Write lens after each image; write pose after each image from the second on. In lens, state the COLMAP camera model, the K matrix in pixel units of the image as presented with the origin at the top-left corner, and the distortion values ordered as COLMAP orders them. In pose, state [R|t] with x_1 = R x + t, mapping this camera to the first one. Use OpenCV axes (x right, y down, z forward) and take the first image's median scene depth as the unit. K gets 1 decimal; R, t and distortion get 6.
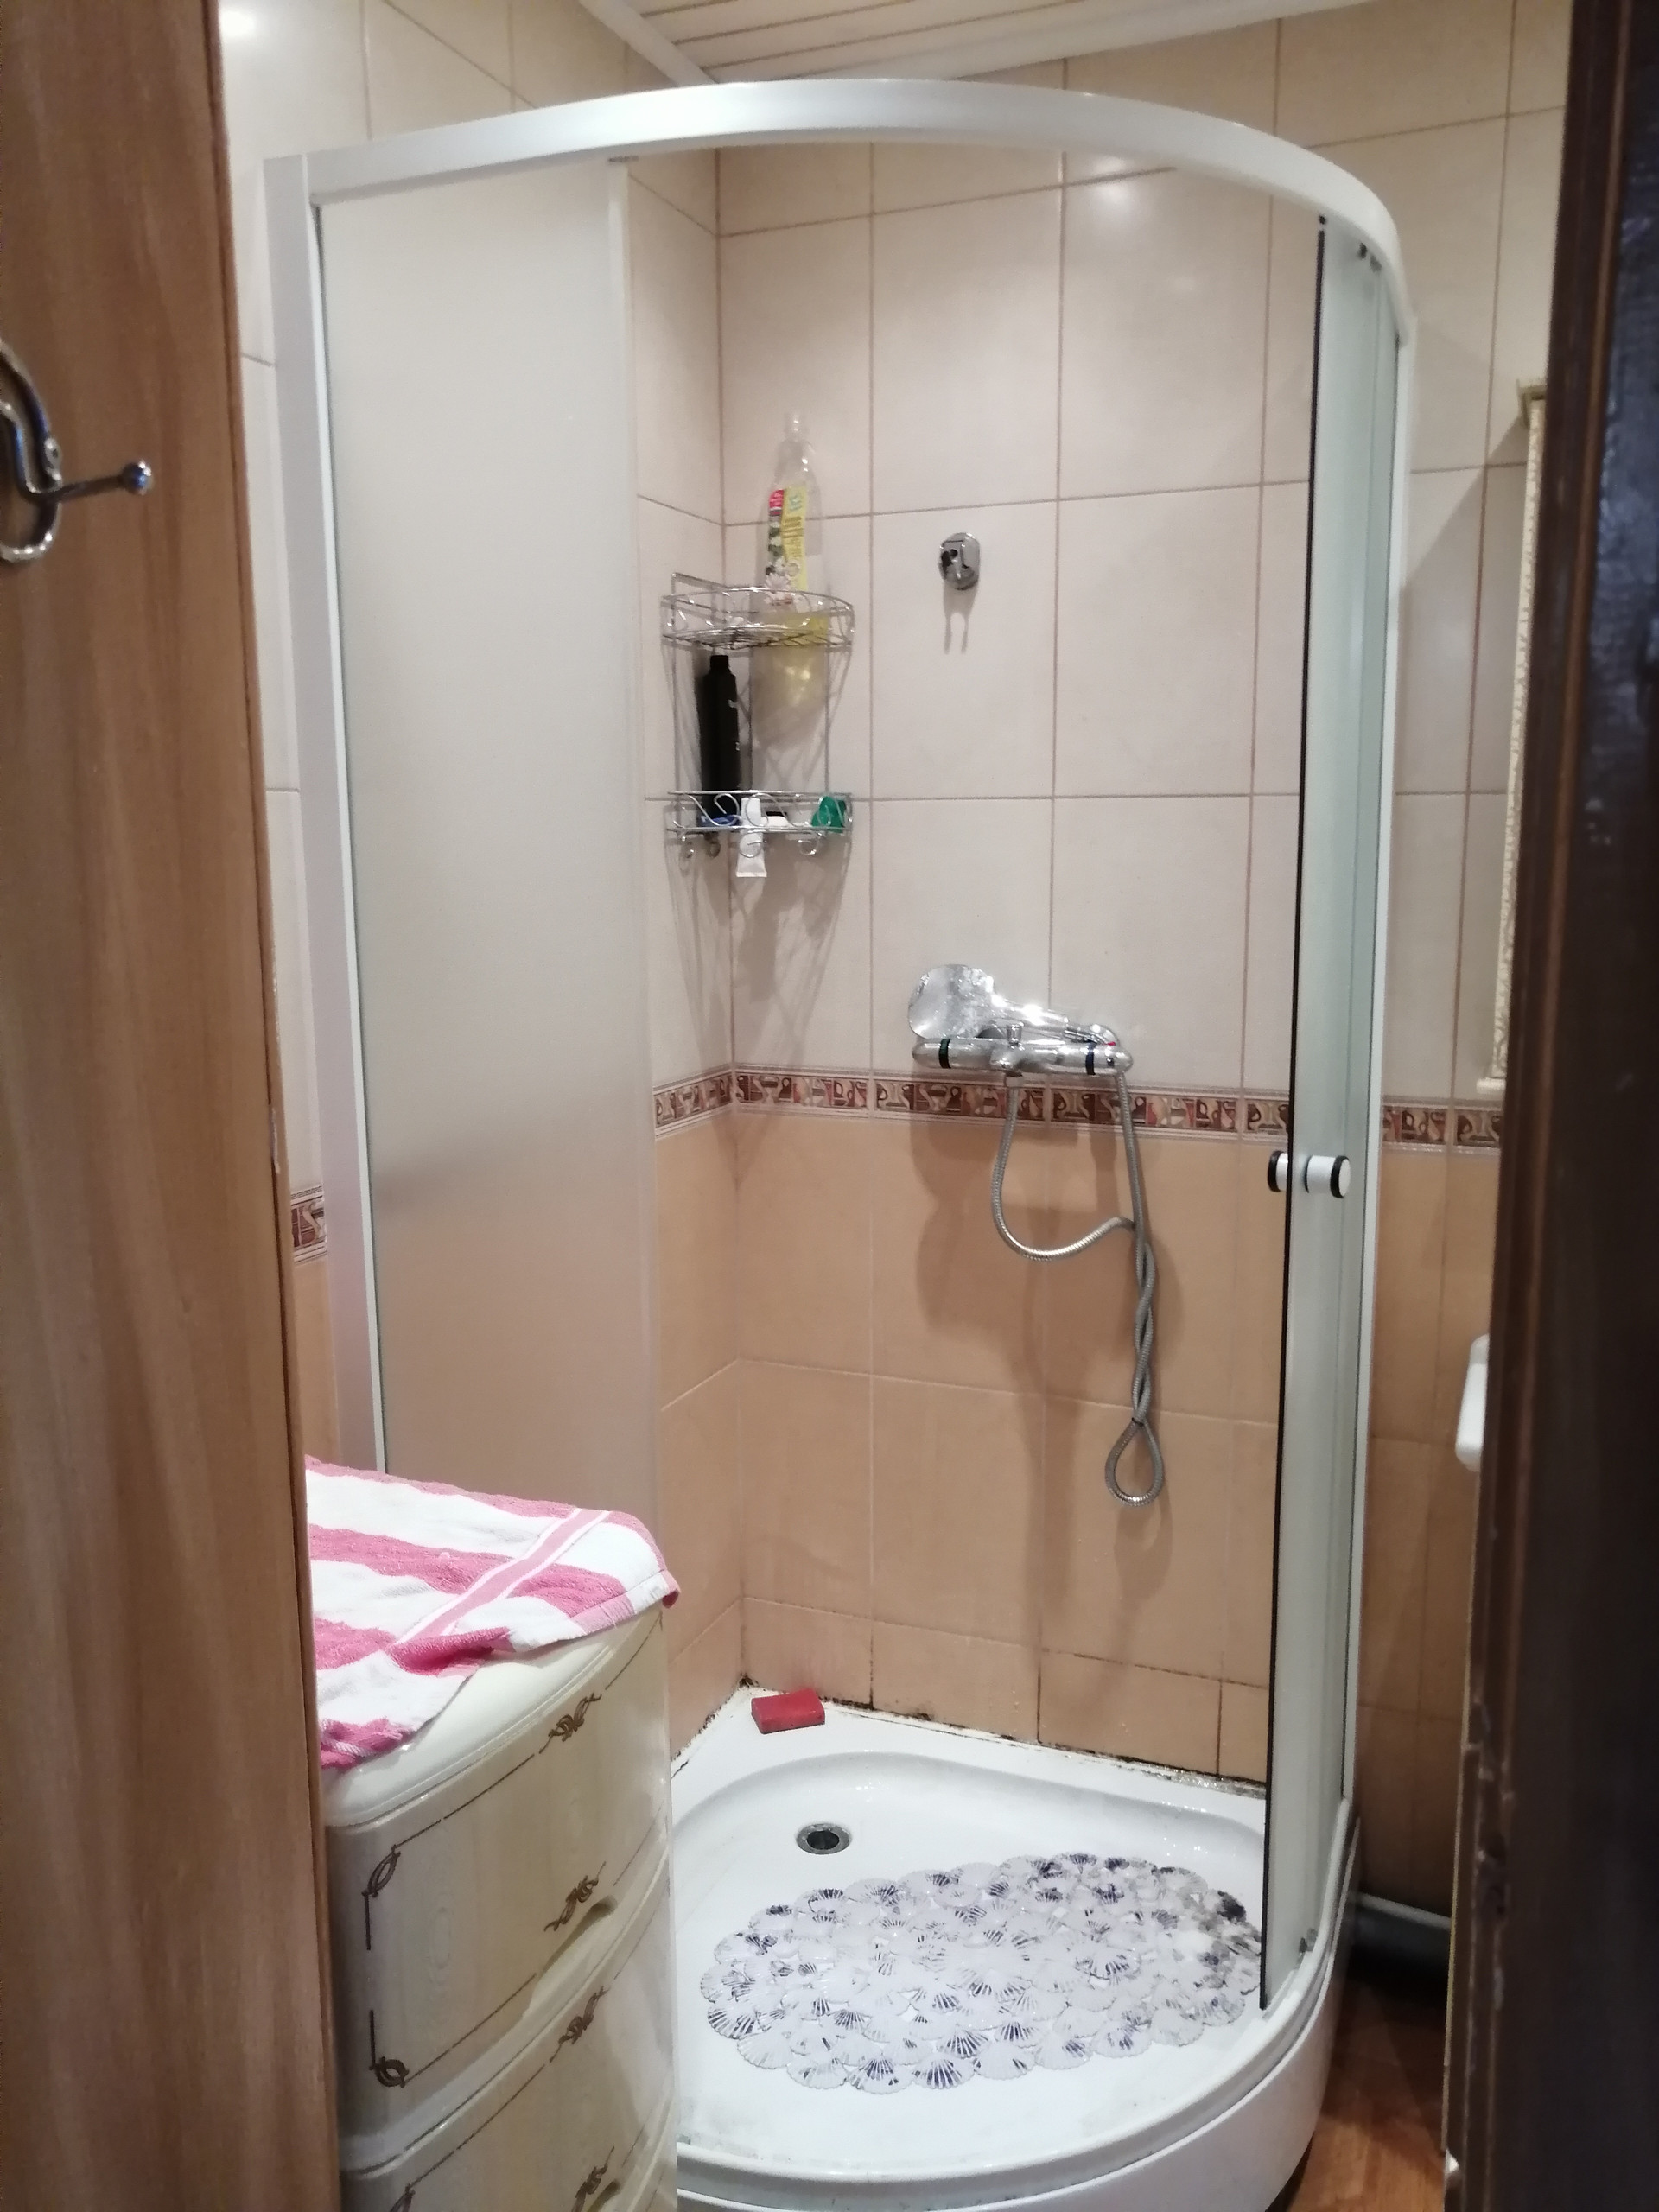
lens RADIAL K [[1727.4, 0, 833.9], [0, 1727.4, 1116.2], [0, 0, 1]] dist [-0.023416, 0.056127]
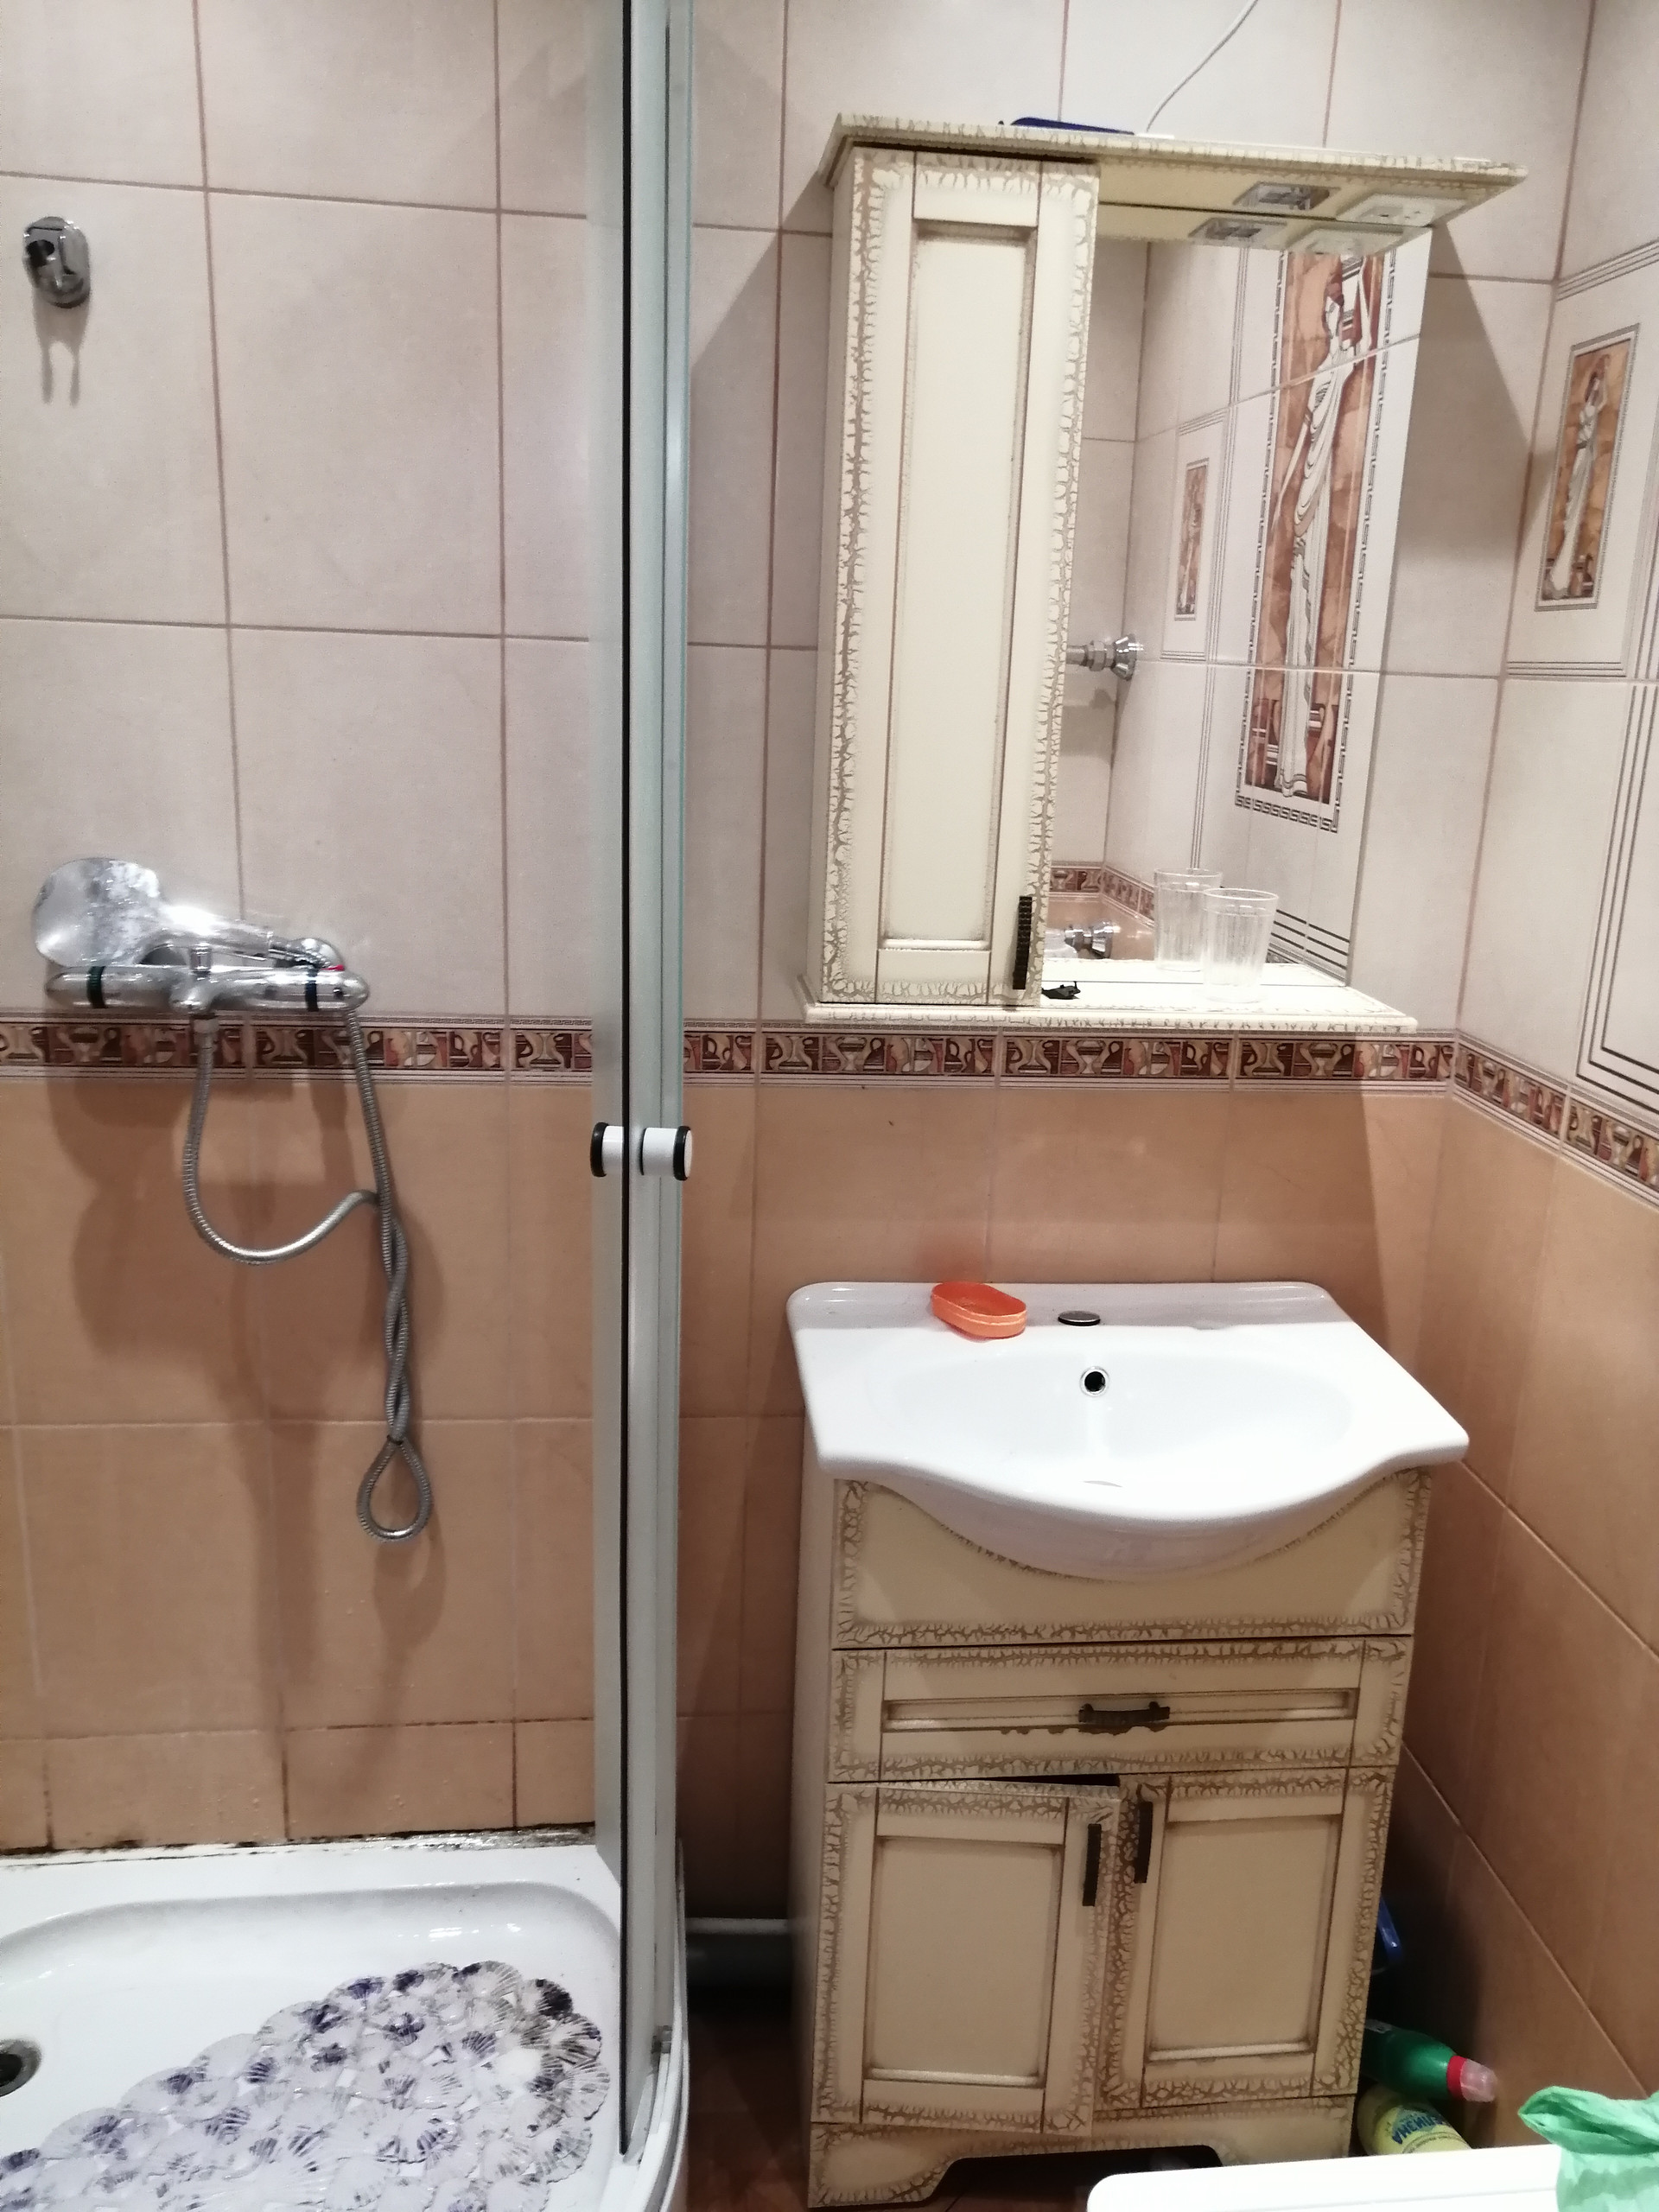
lens RADIAL K [[1727.4, 0, 833.9], [0, 1727.4, 1116.2], [0, 0, 1]] dist [-0.023416, 0.056127]
pose [[0.876584, -0.083745, 0.473906, -0.010232], [0.036428, 0.993464, 0.108177, -0.049519], [-0.479867, -0.077563, 0.873906, 0.231538]]
